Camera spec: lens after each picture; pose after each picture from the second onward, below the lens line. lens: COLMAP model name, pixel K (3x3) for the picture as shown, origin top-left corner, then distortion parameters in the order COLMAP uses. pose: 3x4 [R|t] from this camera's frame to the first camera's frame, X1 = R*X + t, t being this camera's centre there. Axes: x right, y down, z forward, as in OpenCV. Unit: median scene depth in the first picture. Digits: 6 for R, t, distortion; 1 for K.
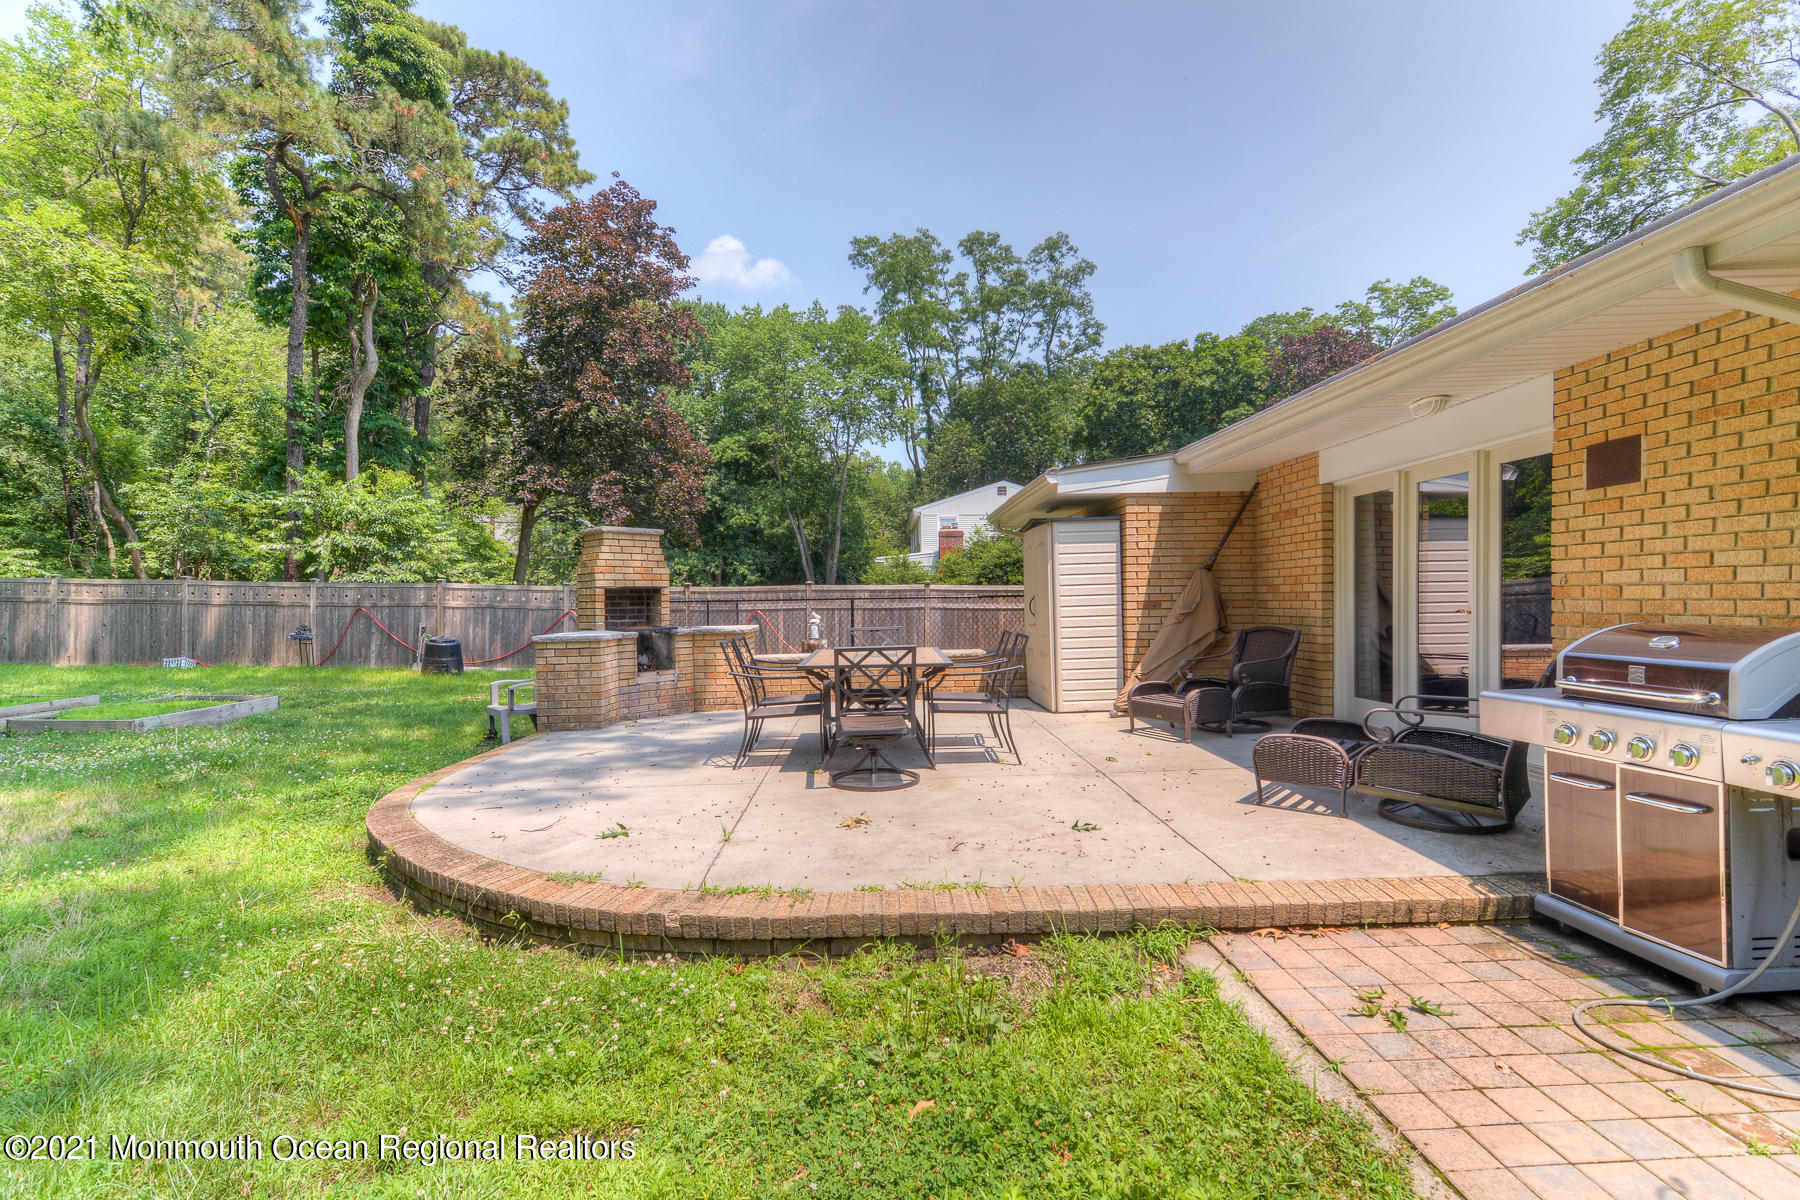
lens RADIAL K [[873.1, 0, 901.1], [0, 873.1, 599.7], [0, 0, 1]] dist [0.012713, 0.000087]
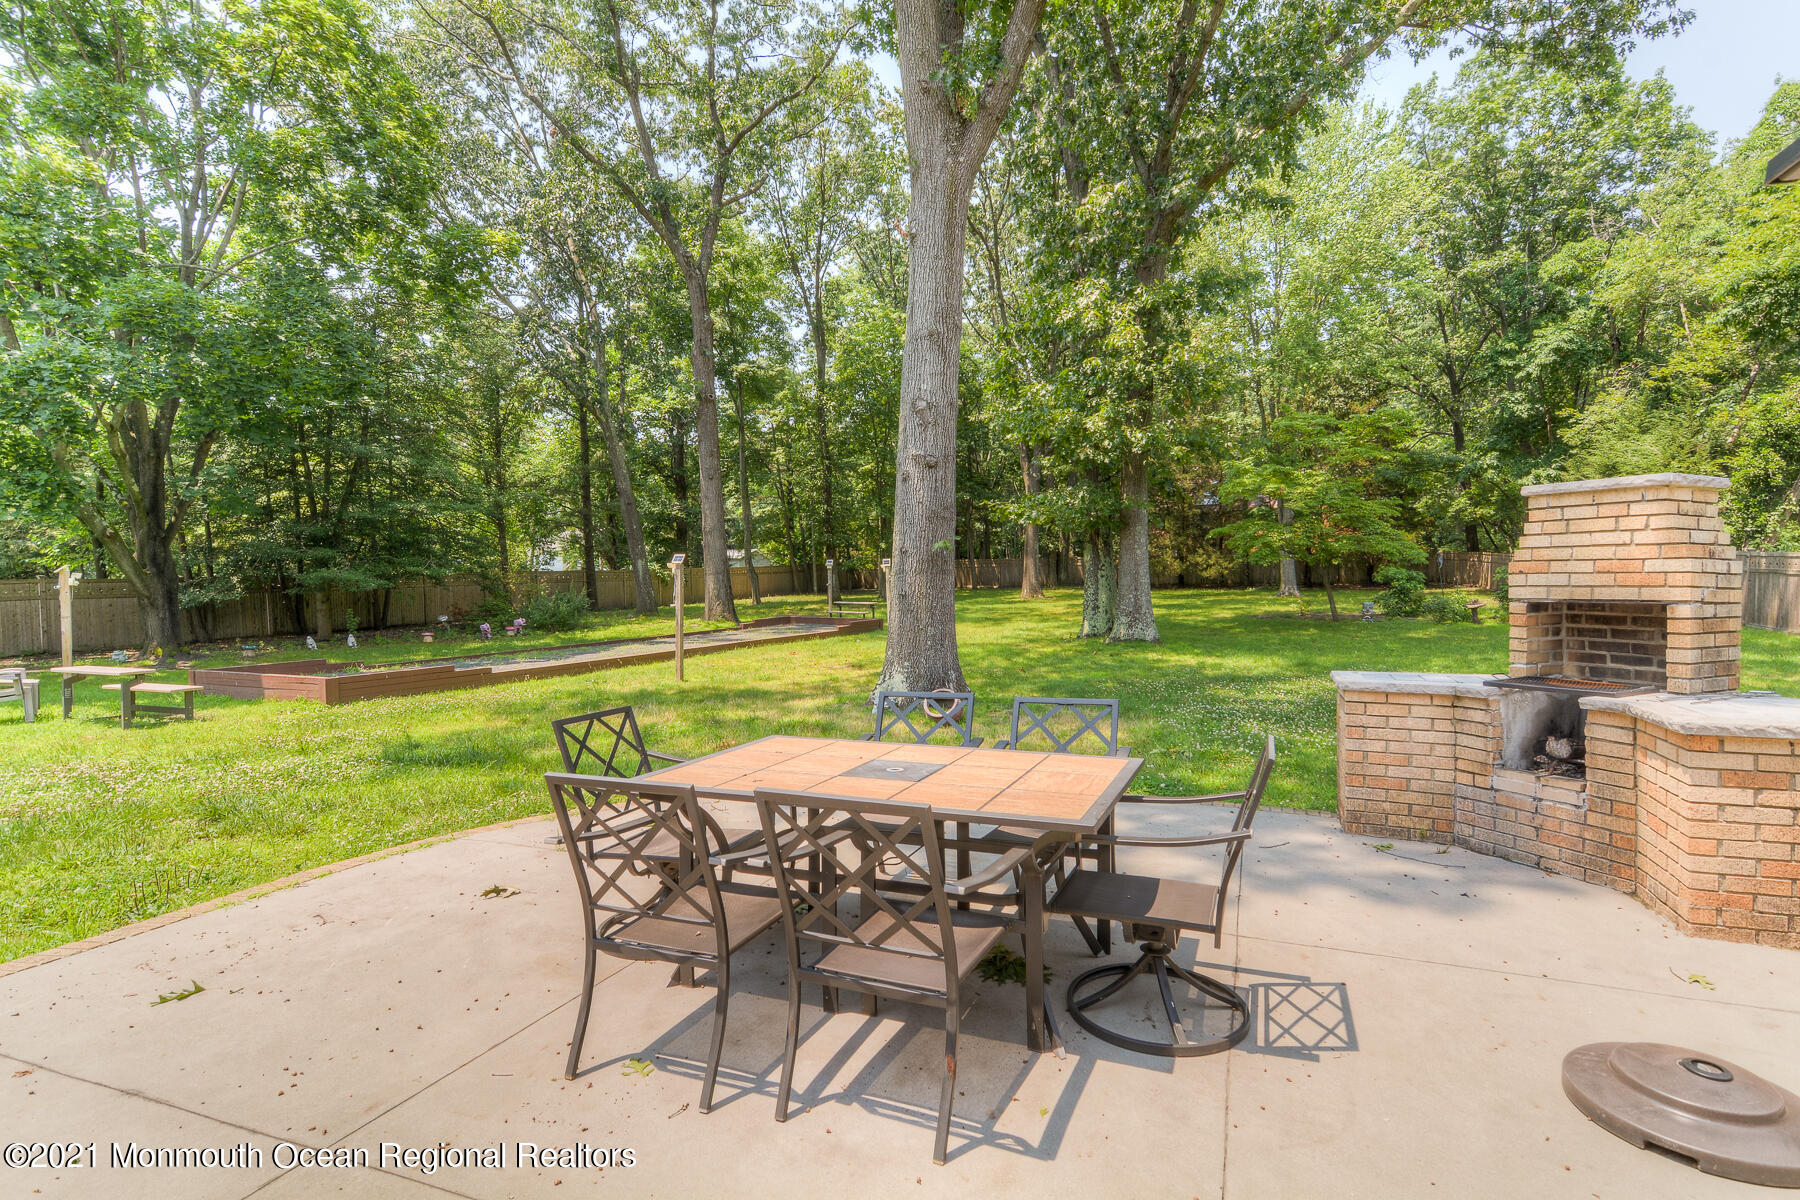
lens RADIAL K [[873.1, 0, 901.3], [0, 873.1, 592.4], [0, 0, 1]] dist [0.012713, 0.000087]
pose [[-0.422353, 0.026857, -0.906033, 0.309412], [0.011484, 0.999639, 0.024278, -0.035848], [0.906359, -0.000151, -0.422509, 0.866800]]
